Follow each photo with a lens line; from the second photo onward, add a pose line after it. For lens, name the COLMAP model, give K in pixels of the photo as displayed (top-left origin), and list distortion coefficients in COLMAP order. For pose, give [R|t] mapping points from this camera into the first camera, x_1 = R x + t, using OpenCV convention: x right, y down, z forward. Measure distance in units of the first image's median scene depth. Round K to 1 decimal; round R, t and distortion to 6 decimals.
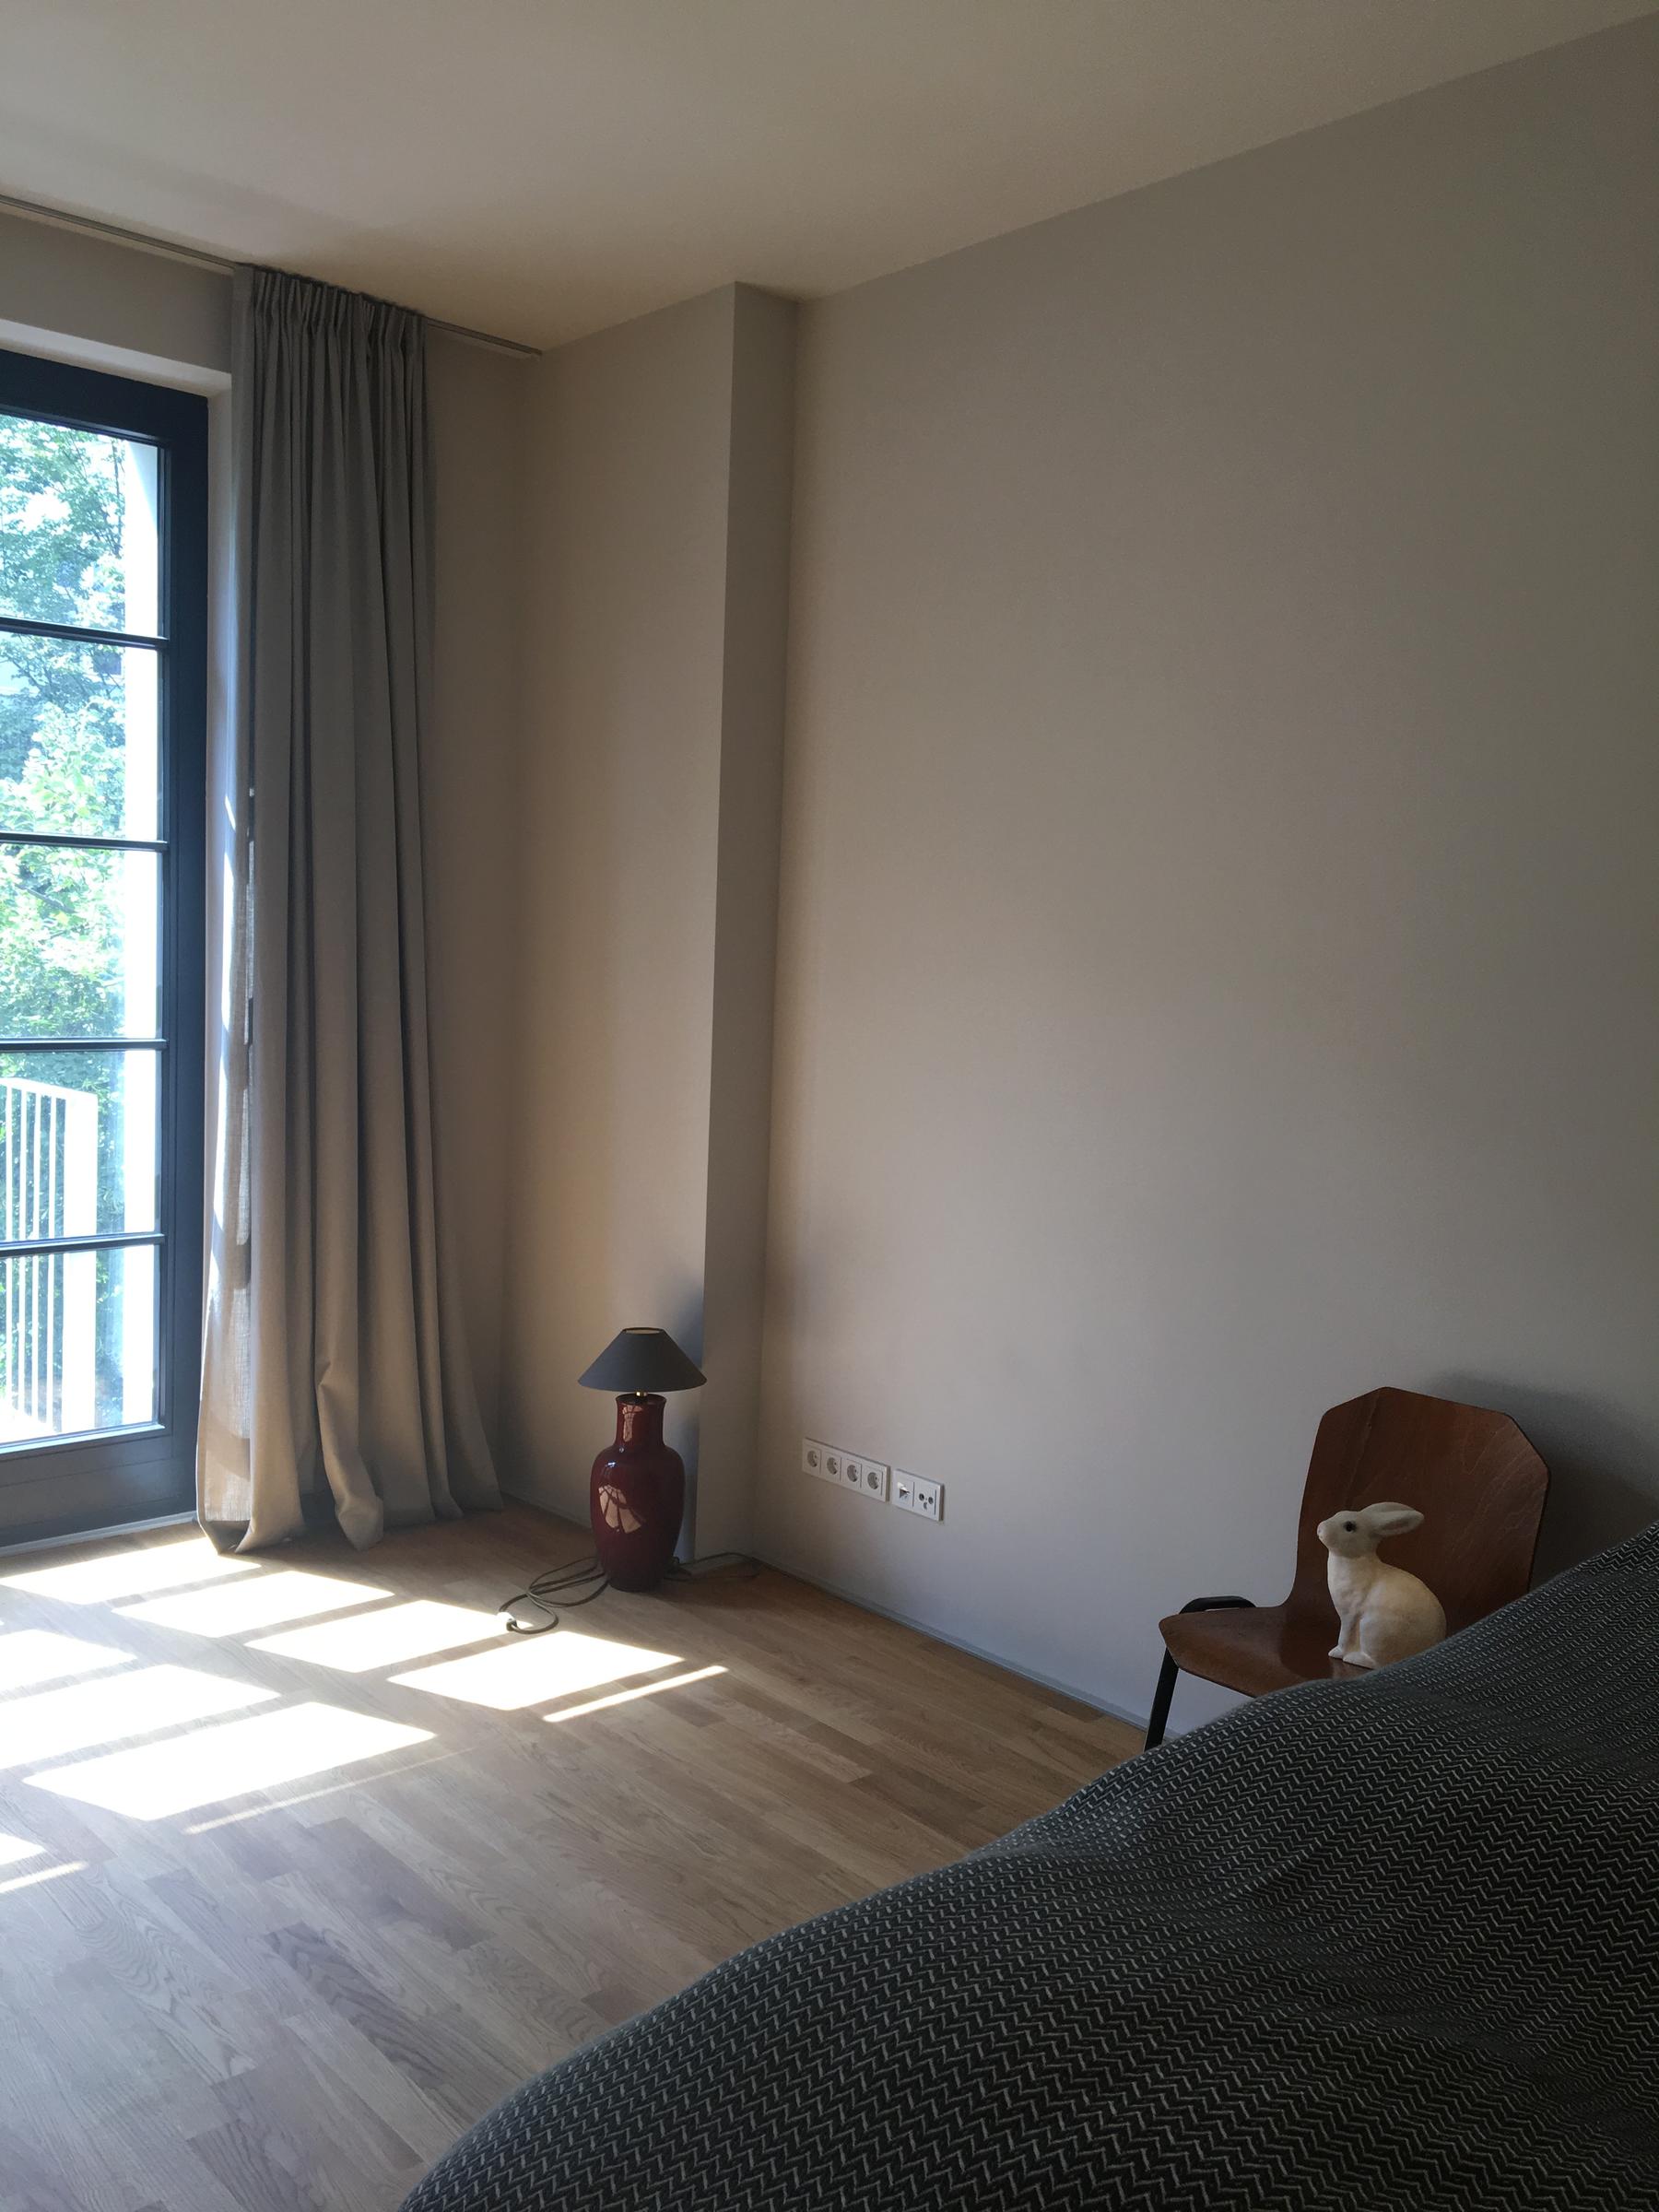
lens RADIAL K [[1854.4, 0, 829.8], [0, 1854.4, 1100.1], [0, 0, 1]] dist [-0.003818, -0.004389]
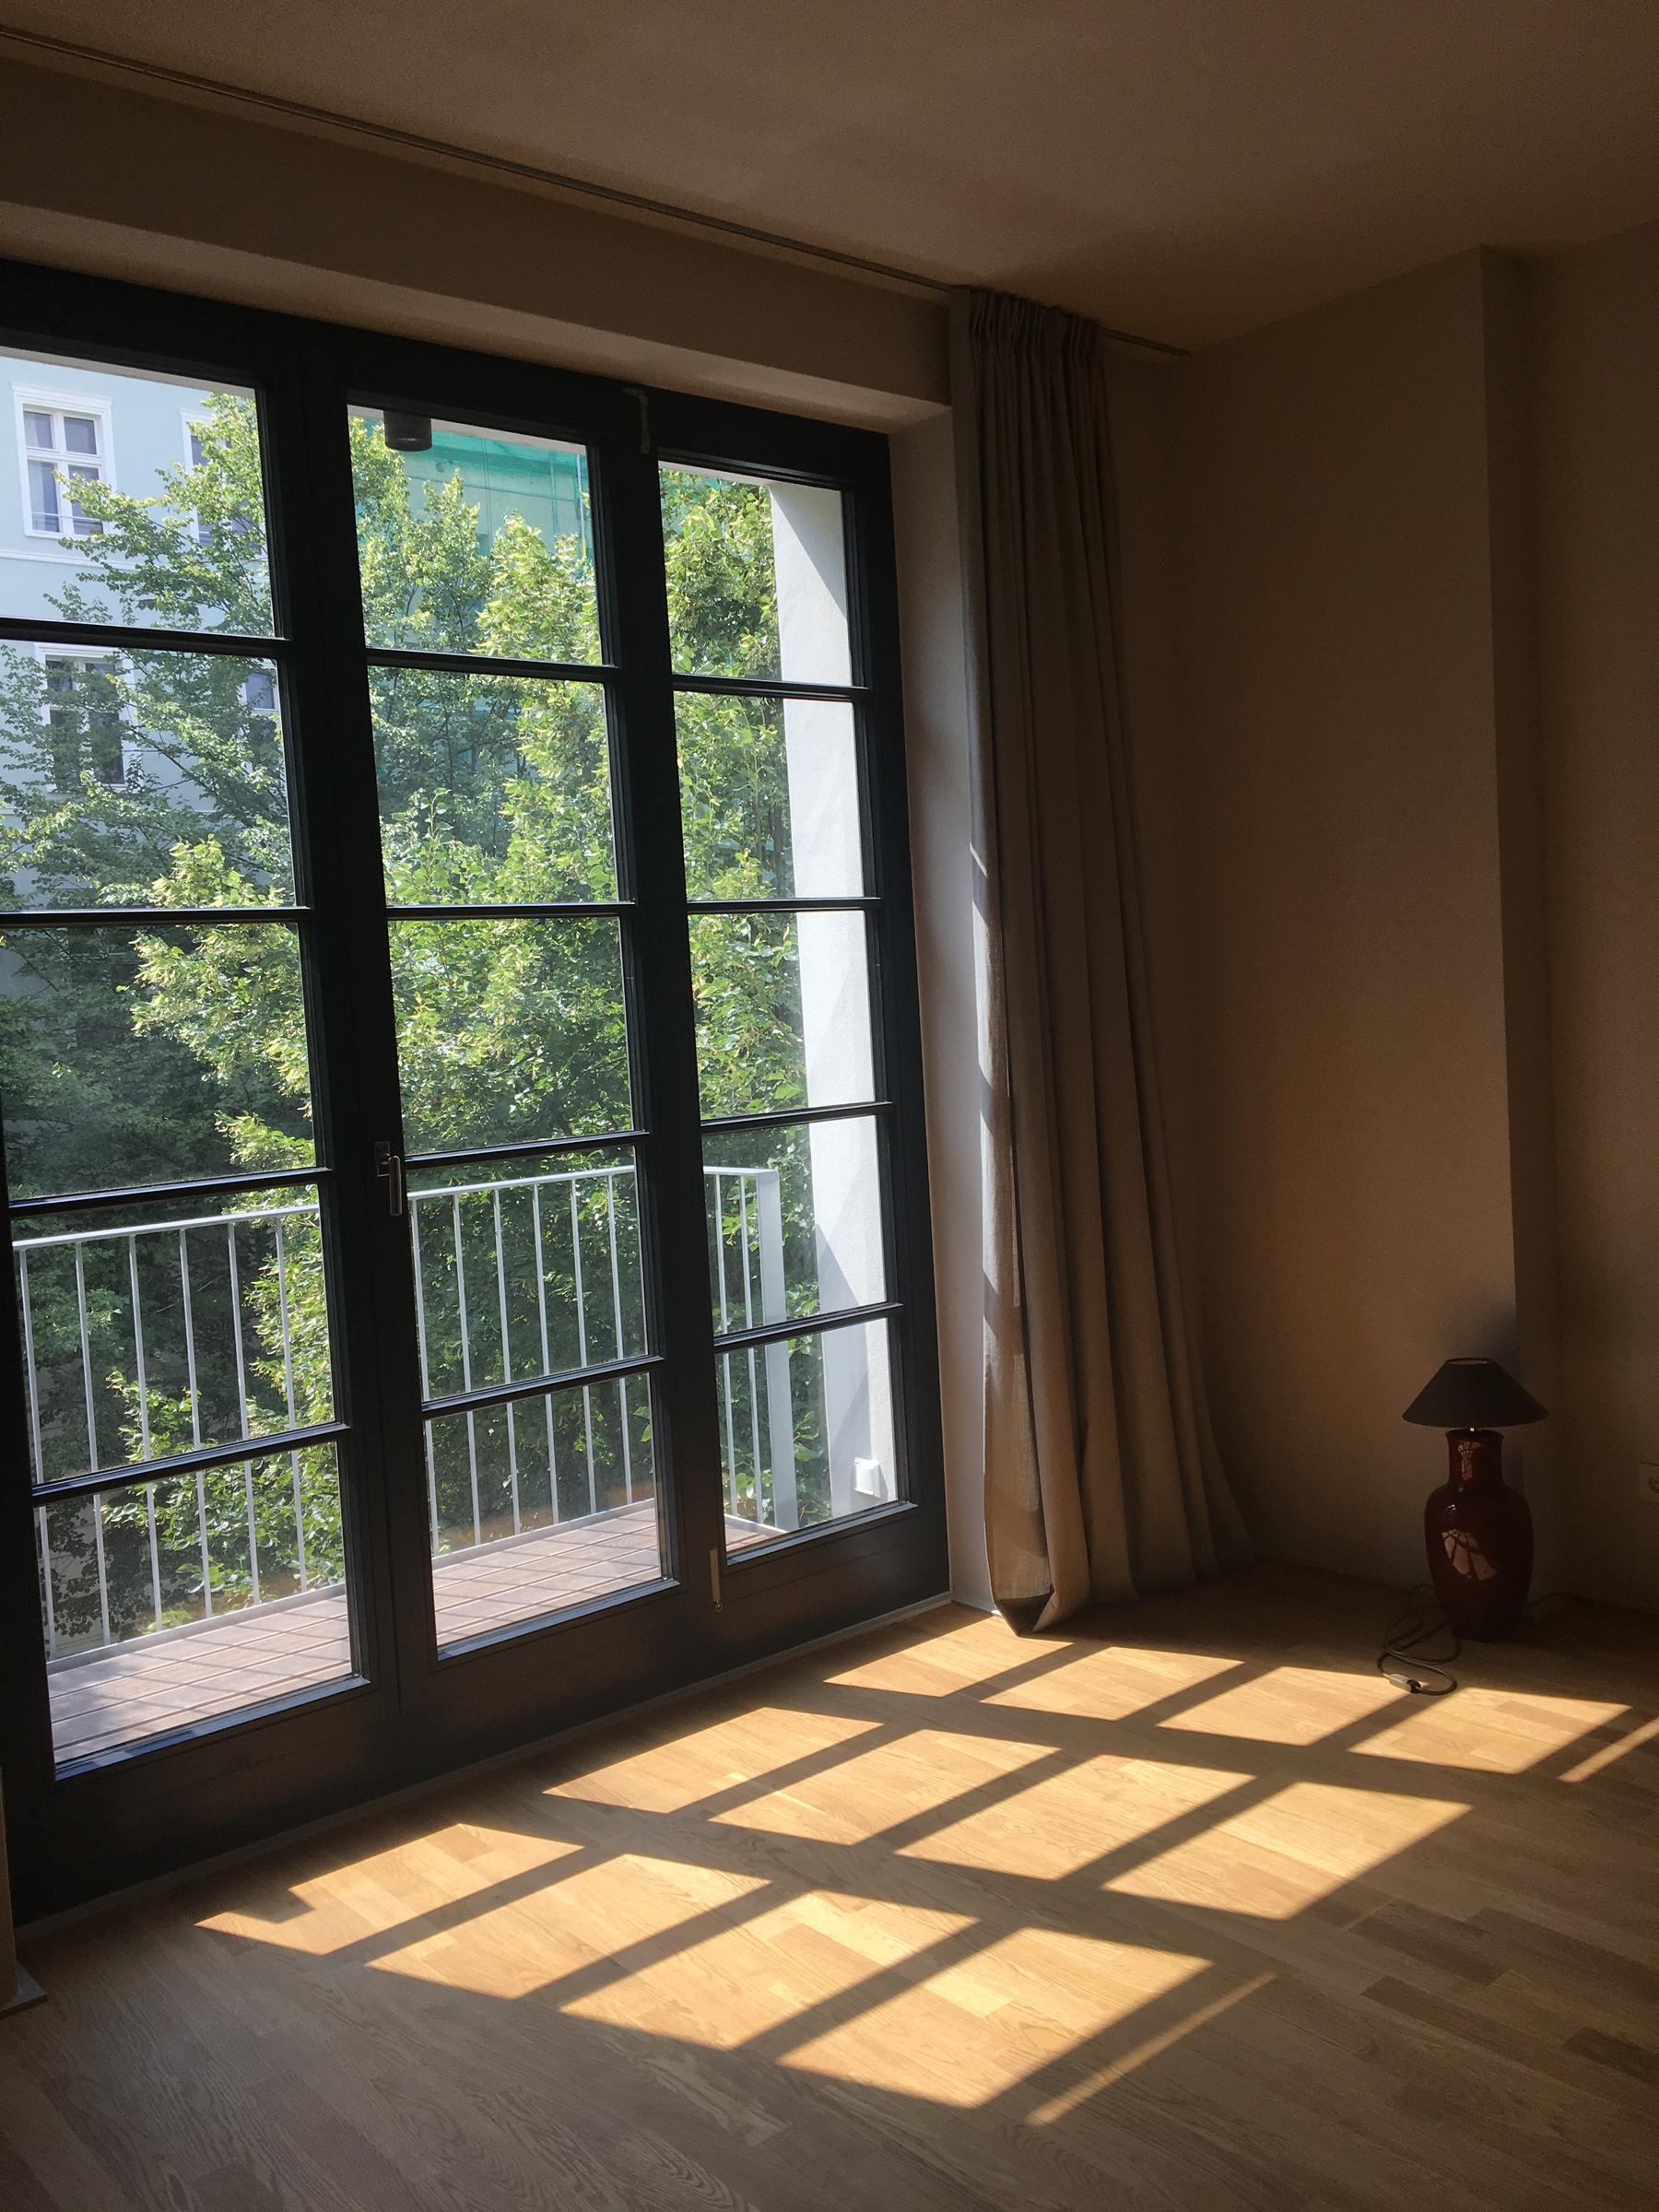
lens RADIAL K [[1854.4, 0, 831.9], [0, 1854.4, 1110.4], [0, 0, 1]] dist [-0.003818, -0.004389]
pose [[0.994041, -0.089405, -0.062366, -0.353282], [0.088037, 0.995819, -0.024361, -0.007653], [0.064283, 0.018726, 0.997756, 0.042582]]
